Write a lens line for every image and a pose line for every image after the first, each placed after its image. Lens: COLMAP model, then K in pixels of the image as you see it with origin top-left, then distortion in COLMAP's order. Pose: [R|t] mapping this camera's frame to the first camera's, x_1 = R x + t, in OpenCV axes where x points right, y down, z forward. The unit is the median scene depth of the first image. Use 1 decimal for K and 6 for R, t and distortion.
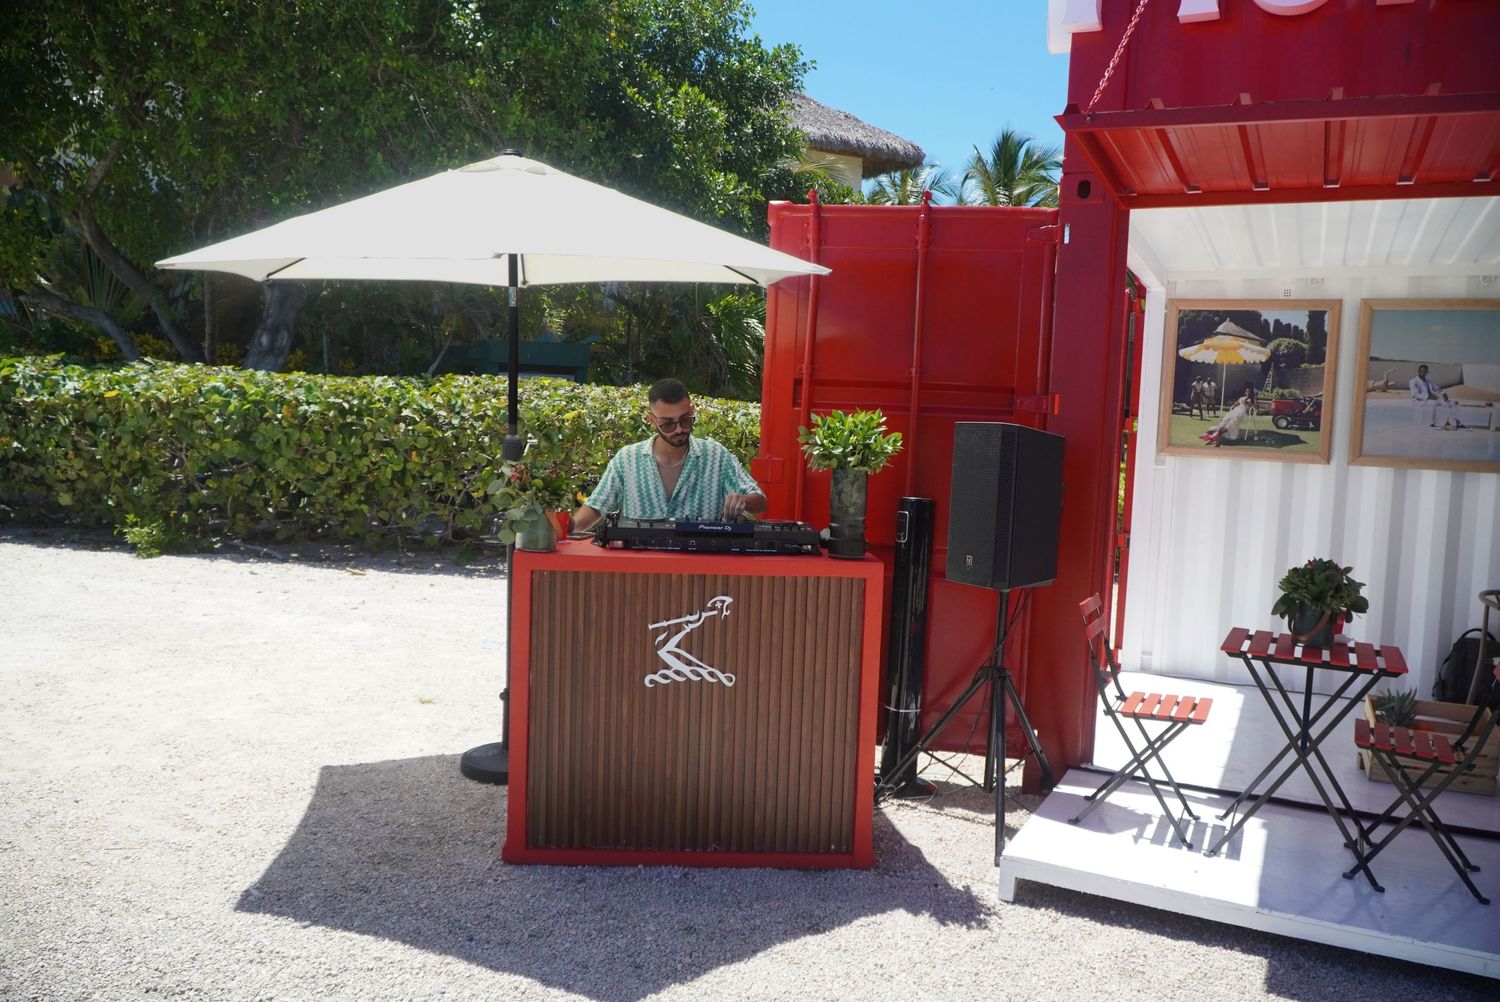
lens RADIAL K [[1183.5, 0, 744.7], [0, 1183.5, 502.9], [0, 0, 1]] dist [-0.015224, -0.014941]
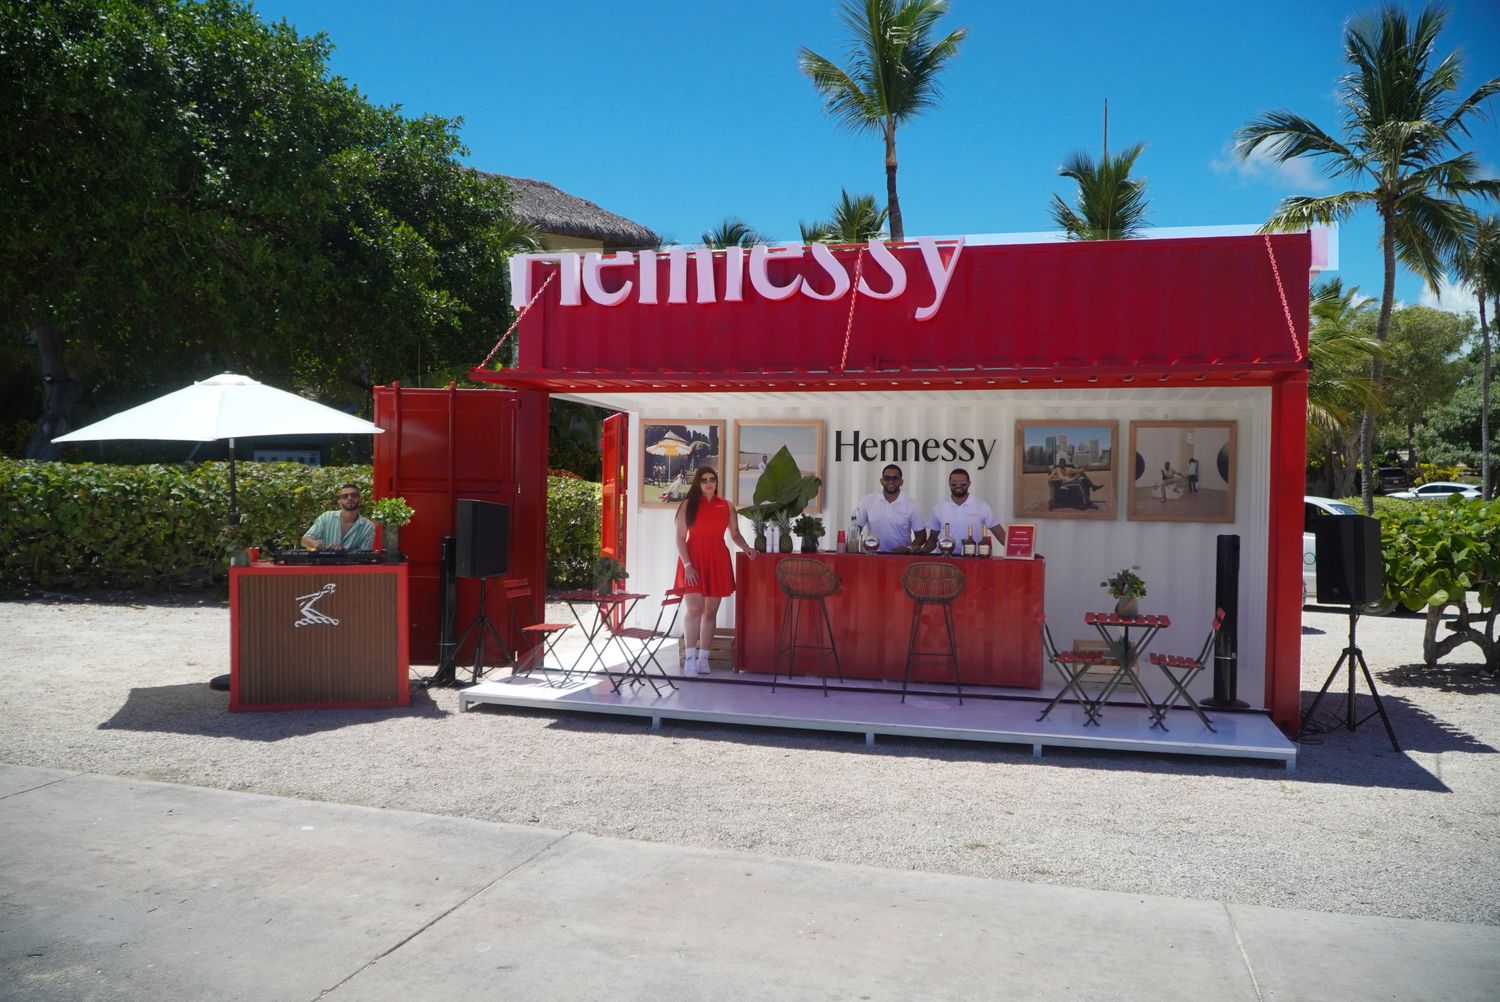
lens RADIAL K [[1183.5, 0, 759.4], [0, 1183.5, 504.3], [0, 0, 1]] dist [-0.015224, -0.014941]
pose [[0.982768, -0.031665, 0.182113, 0.134451], [0.038923, 0.998578, -0.036421, 0.015335], [-0.180701, 0.042882, 0.982603, -0.476612]]
